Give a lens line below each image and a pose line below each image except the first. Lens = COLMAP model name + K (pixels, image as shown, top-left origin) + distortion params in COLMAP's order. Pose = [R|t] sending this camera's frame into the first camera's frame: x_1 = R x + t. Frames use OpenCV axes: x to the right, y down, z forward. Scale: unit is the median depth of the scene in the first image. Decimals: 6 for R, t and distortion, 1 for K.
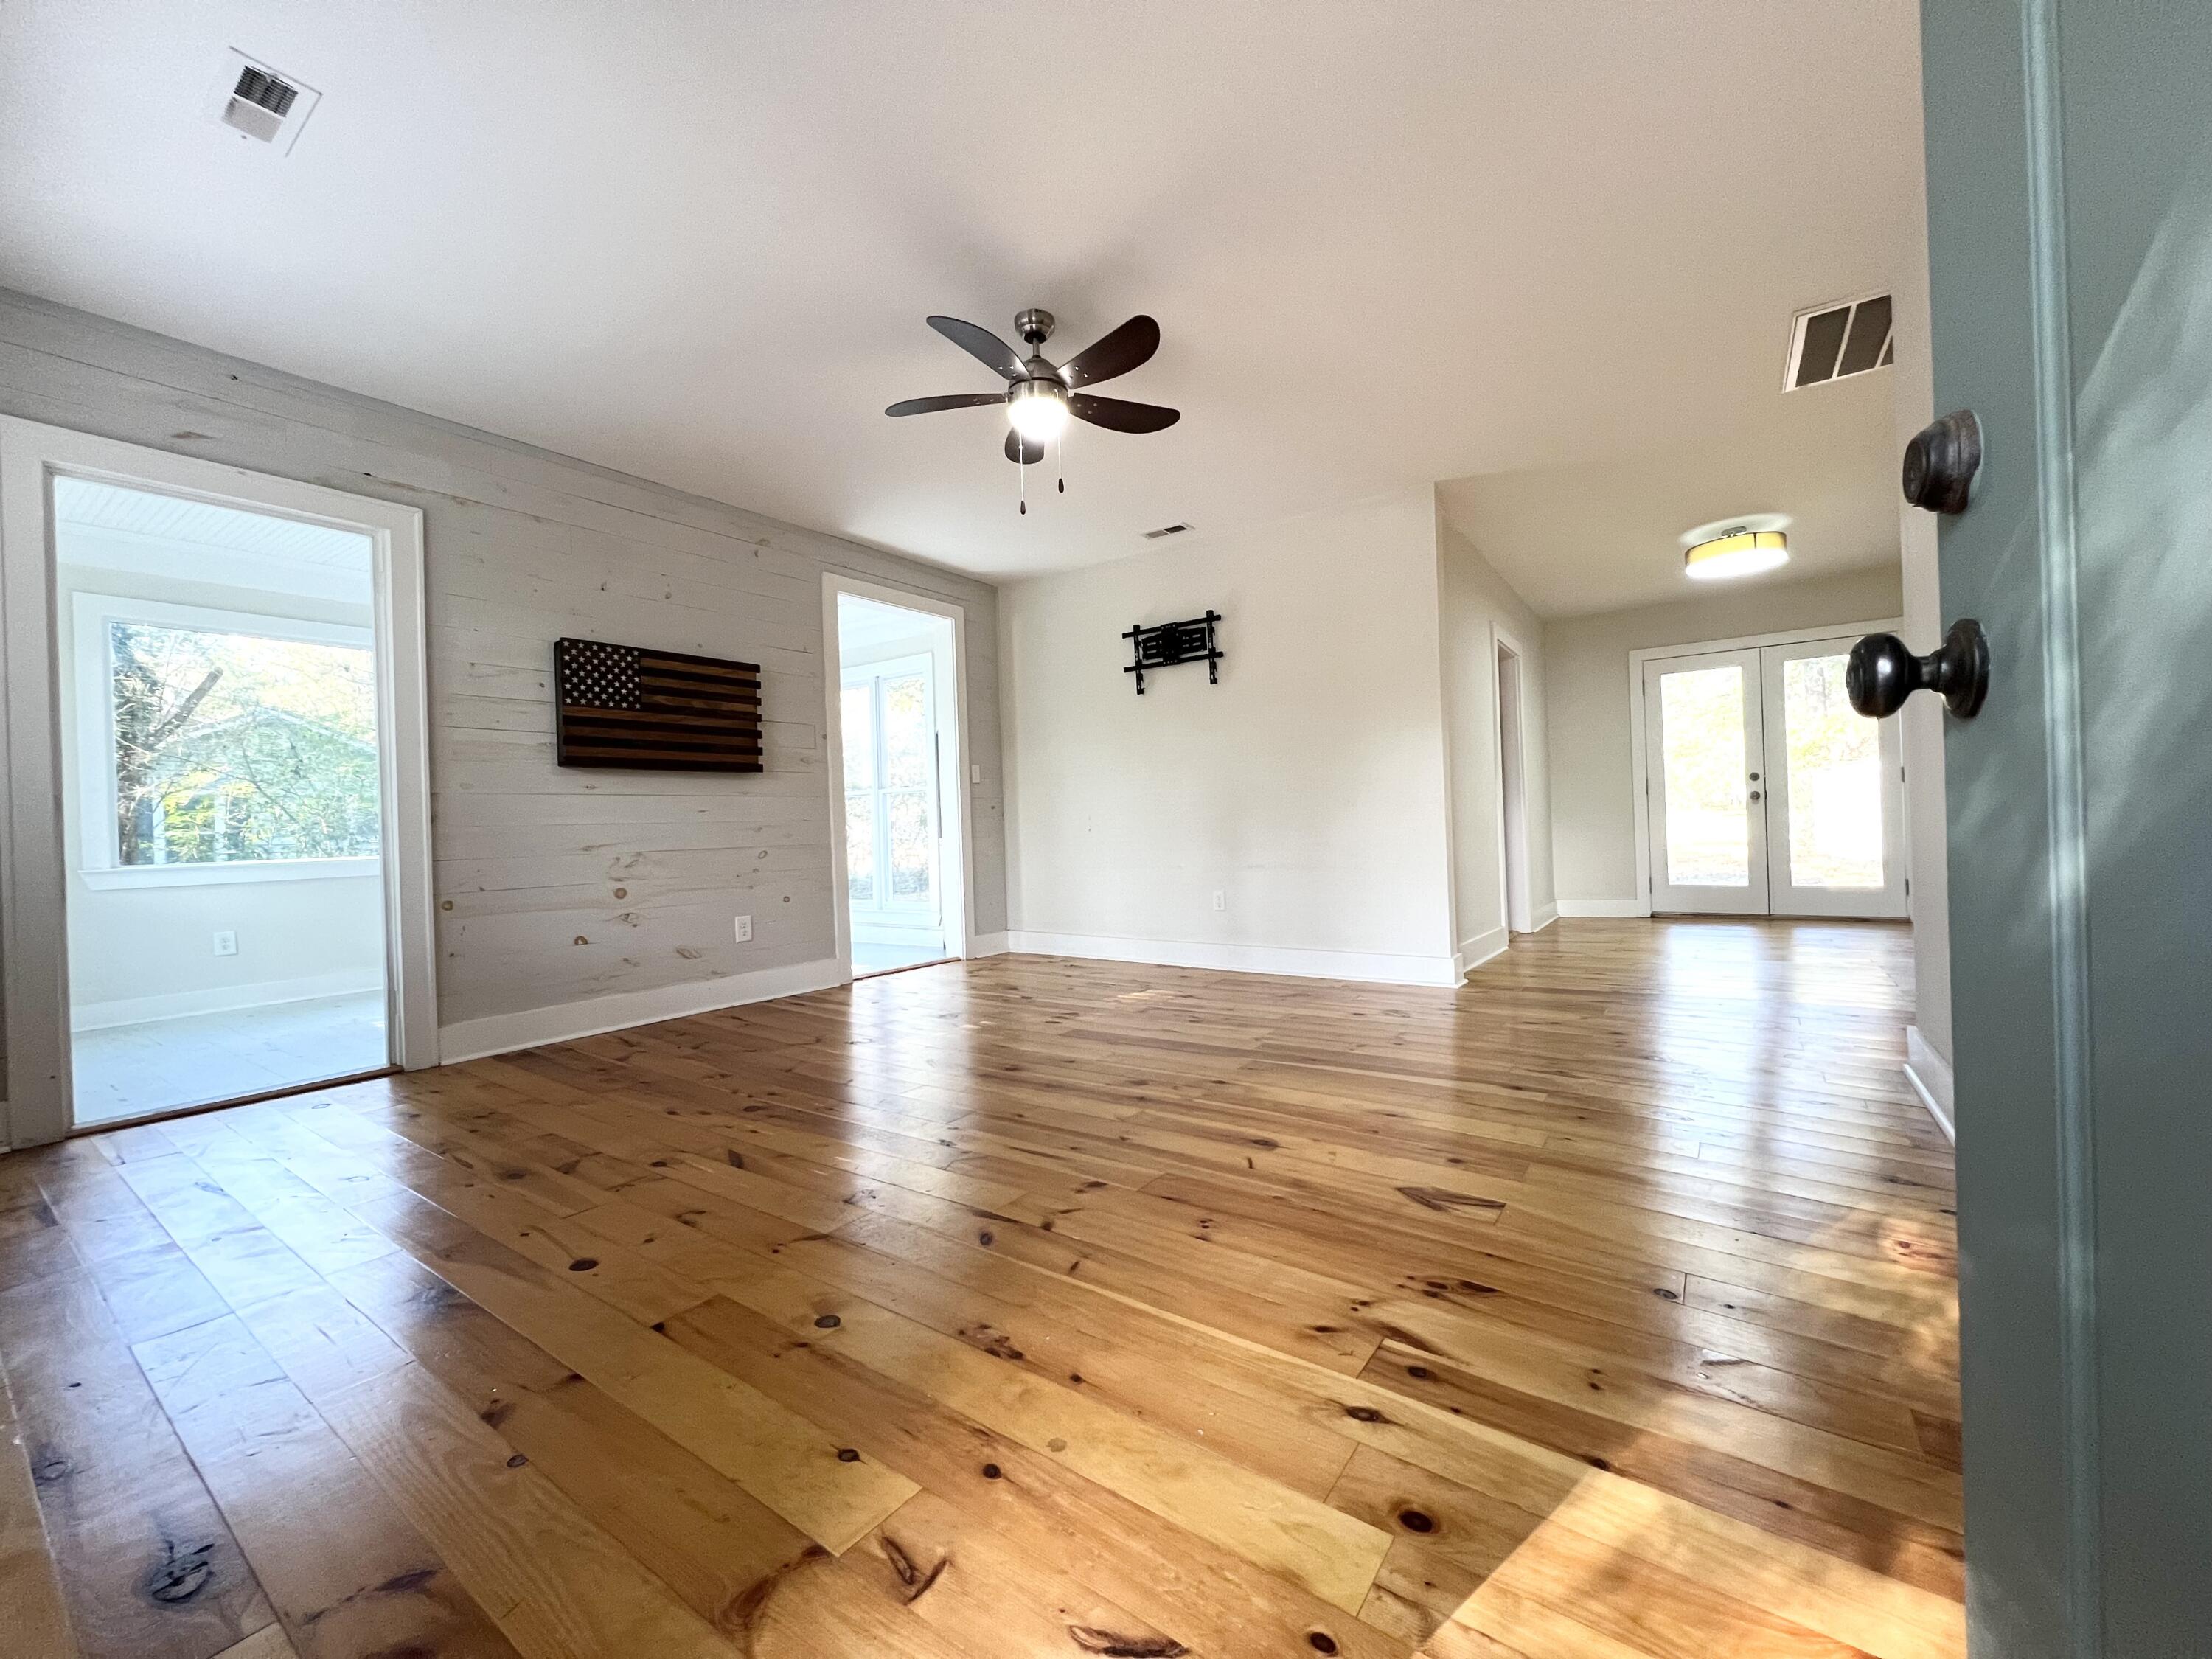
lens RADIAL K [[877.1, 0, 1097.0], [0, 877.1, 828.1], [0, 0, 1]] dist [-0.003058, 0.000263]
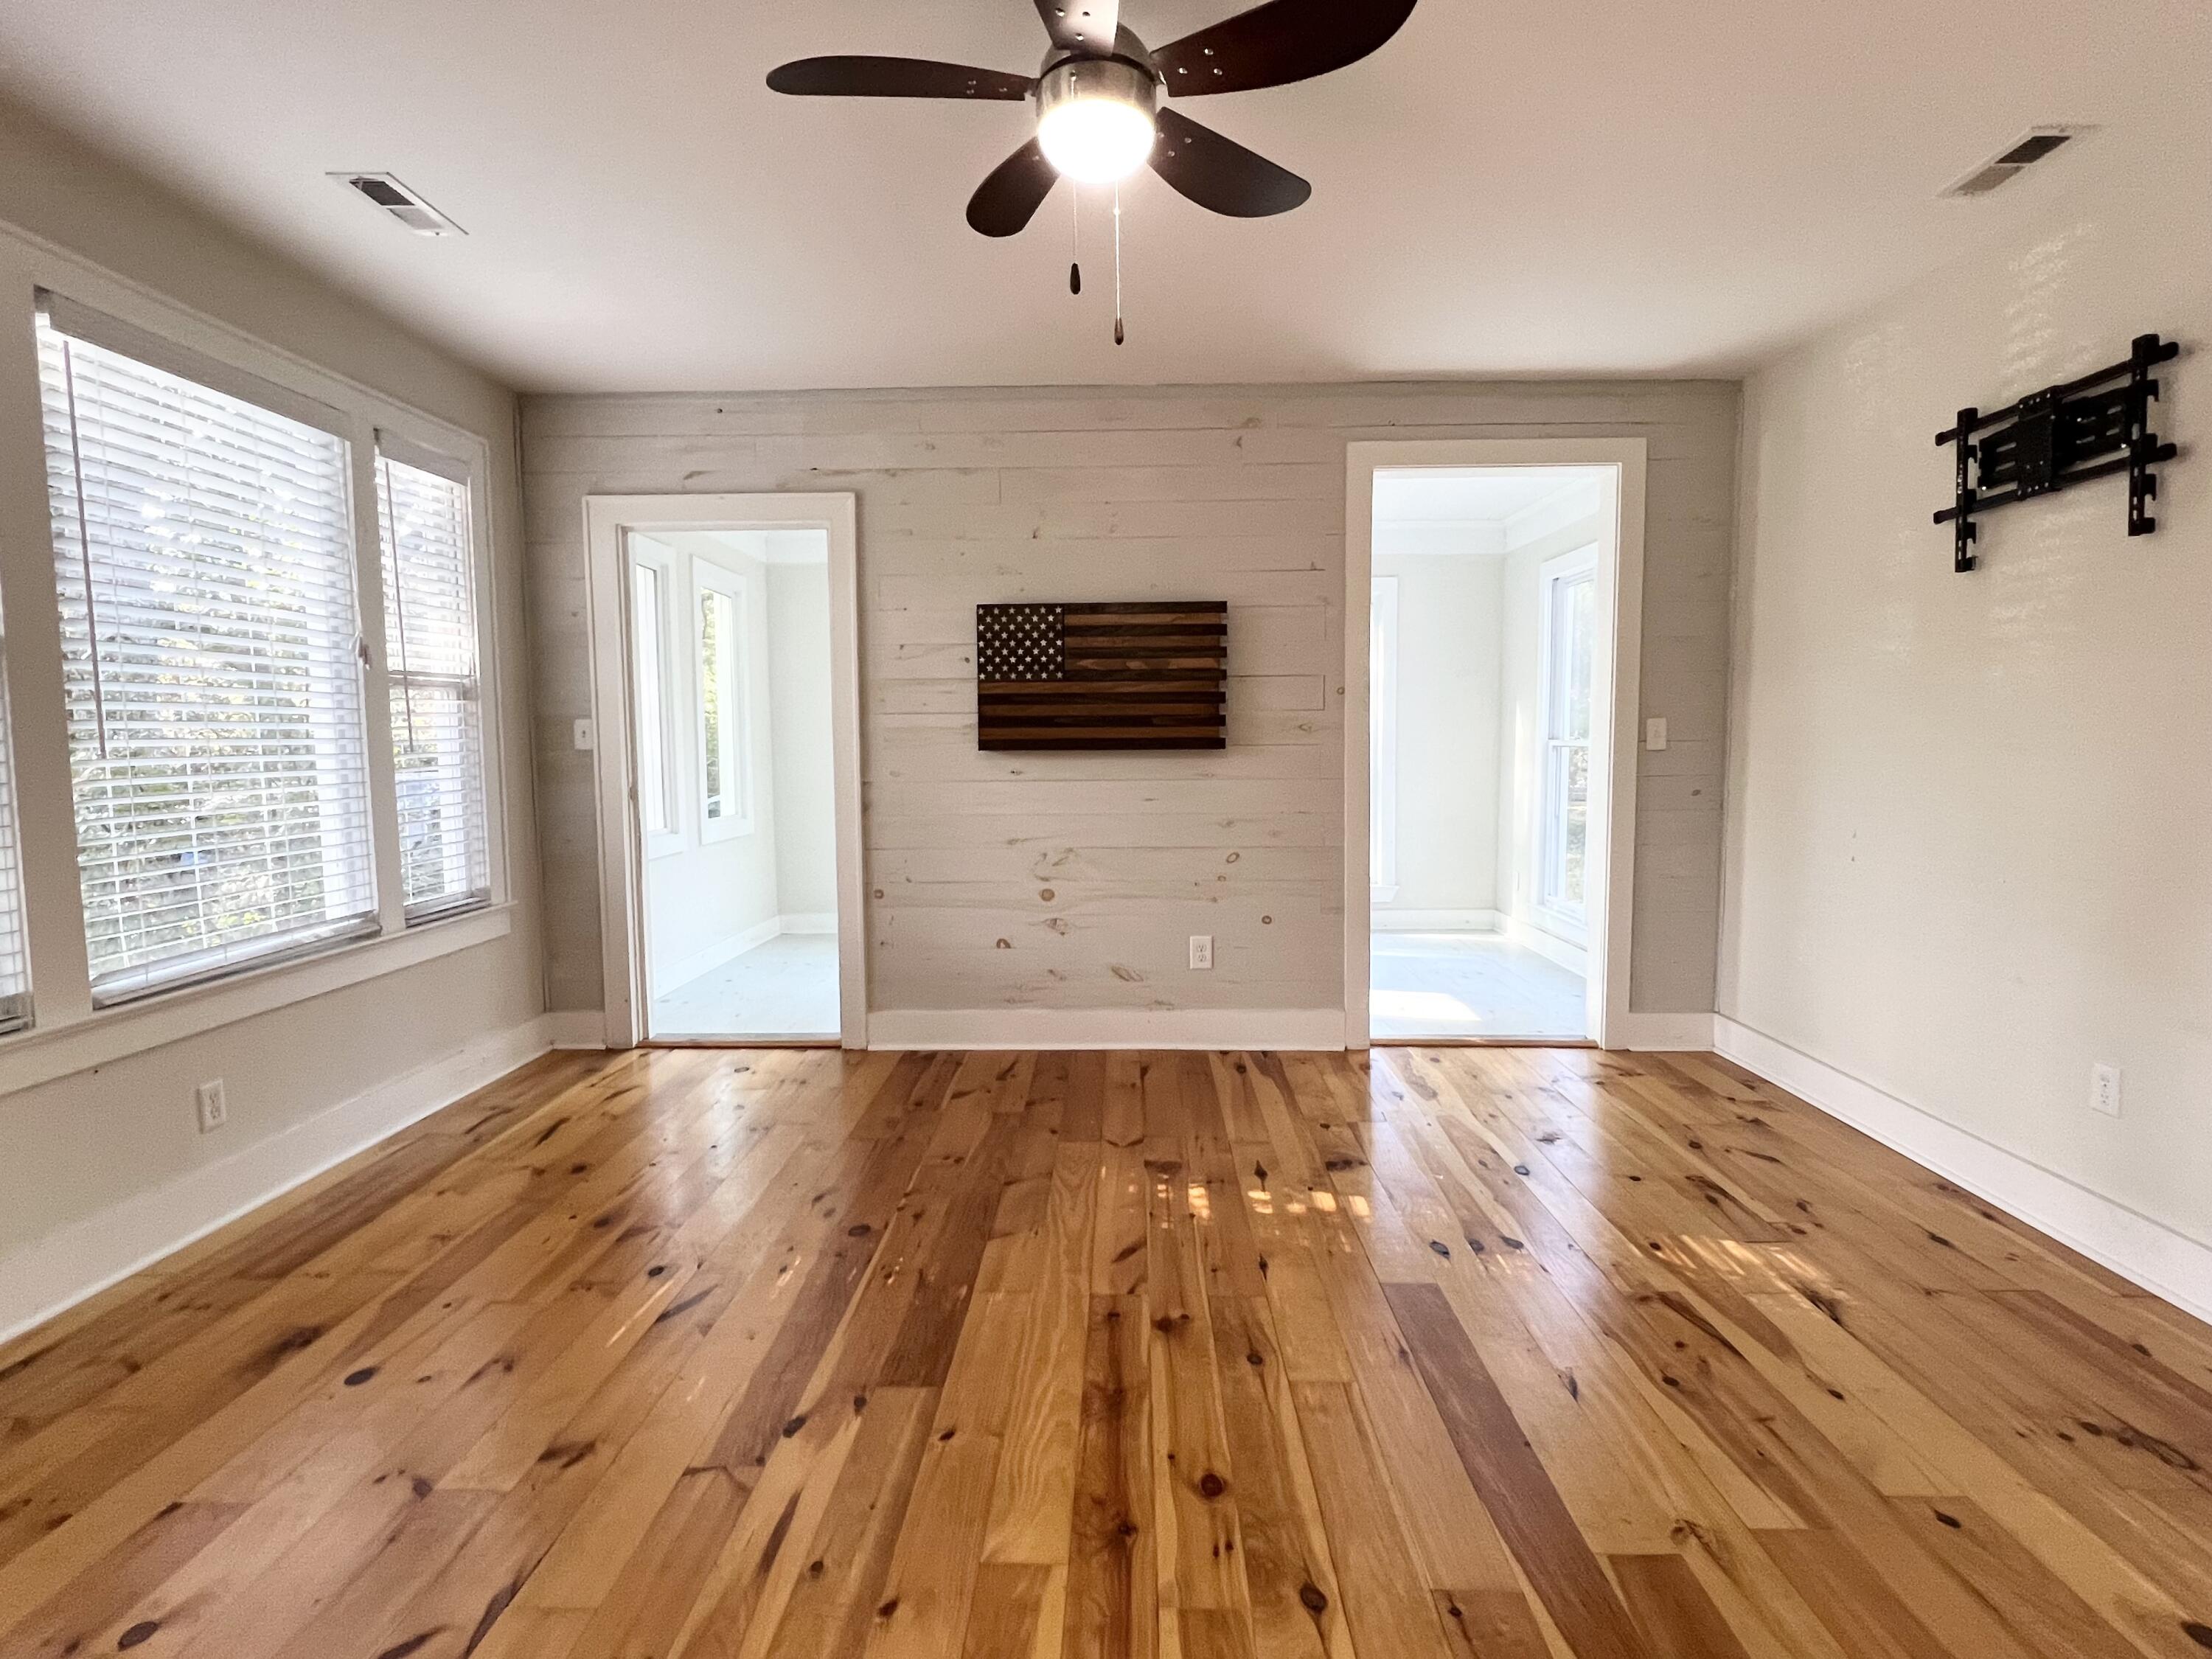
lens RADIAL K [[1067.1, 0, 1103.1], [0, 1067.1, 830.1], [0, 0, 1]] dist [0.001835, 0.000054]
pose [[0.567319, 0.094856, -0.818017, 0.339724], [-0.013068, 0.994256, 0.106230, -0.101119], [0.823395, -0.049576, 0.565300, 0.454915]]
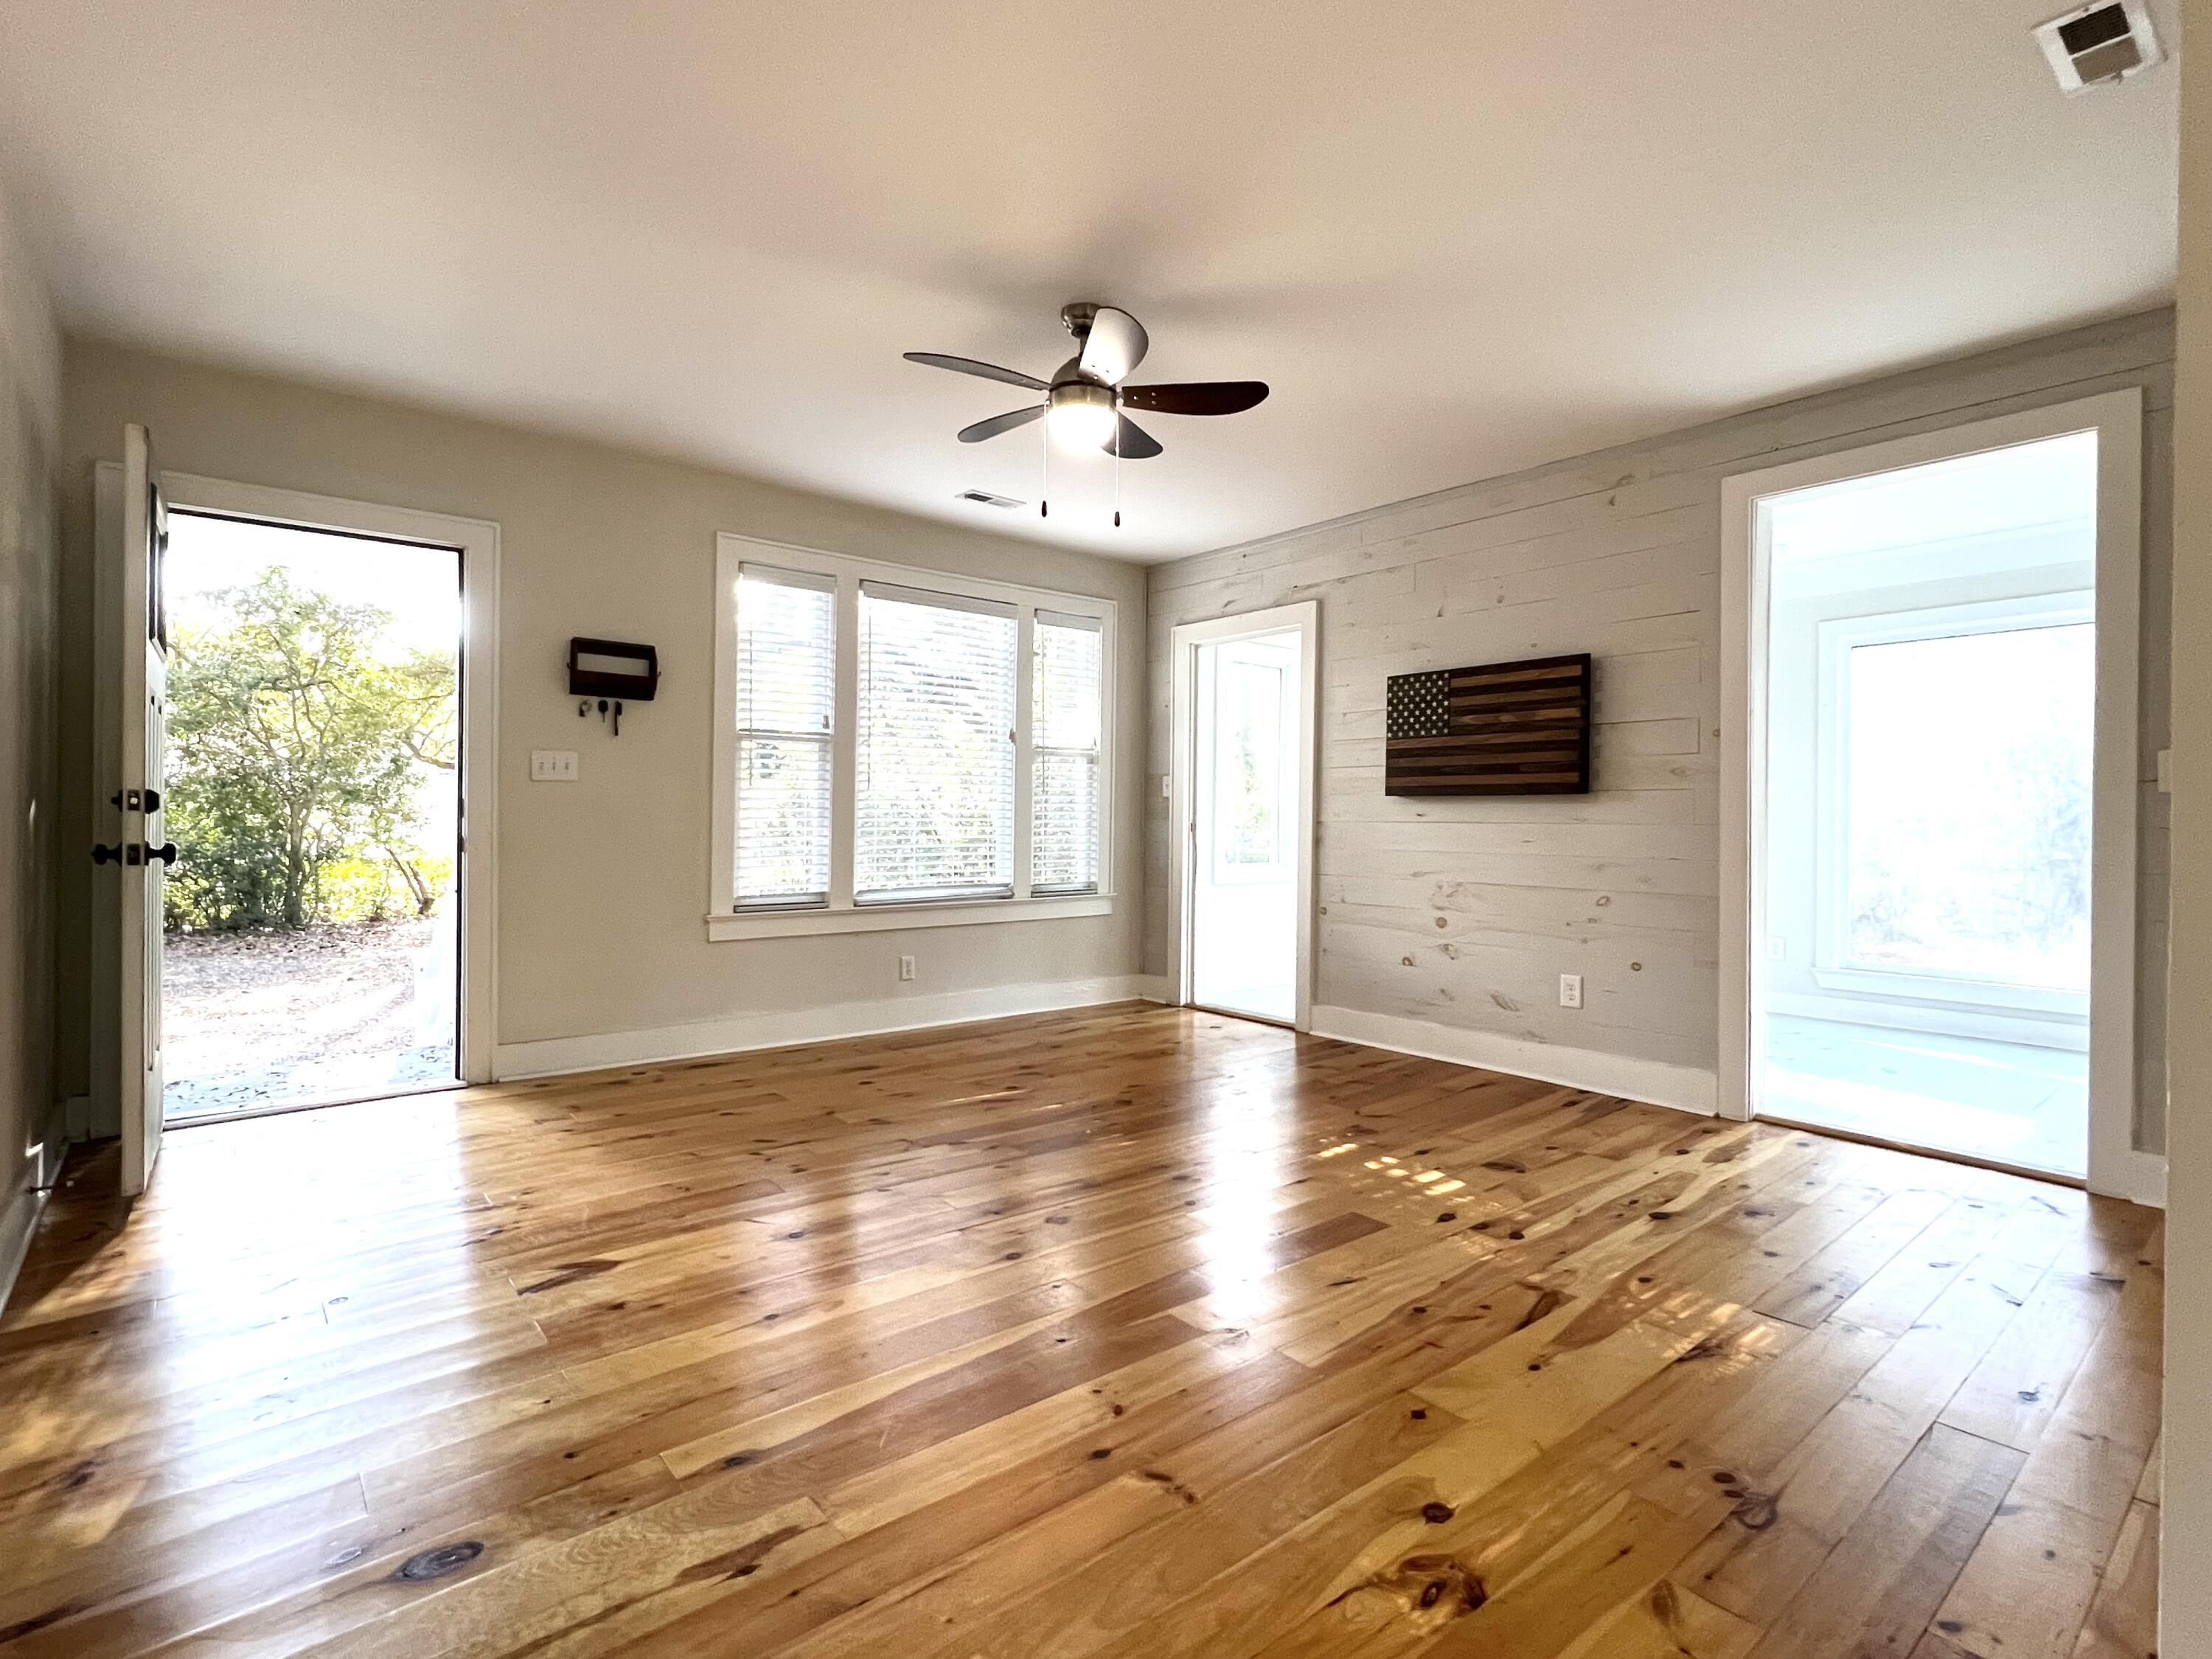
lens RADIAL K [[1067.1, 0, 1119.0], [0, 1067.1, 827.2], [0, 0, 1]] dist [0.001835, 0.000054]
pose [[-0.235203, 0.035142, -0.971311, 0.701586], [-0.006667, 0.999264, 0.037768, -0.075323], [0.971923, 0.015359, -0.234796, 0.927203]]
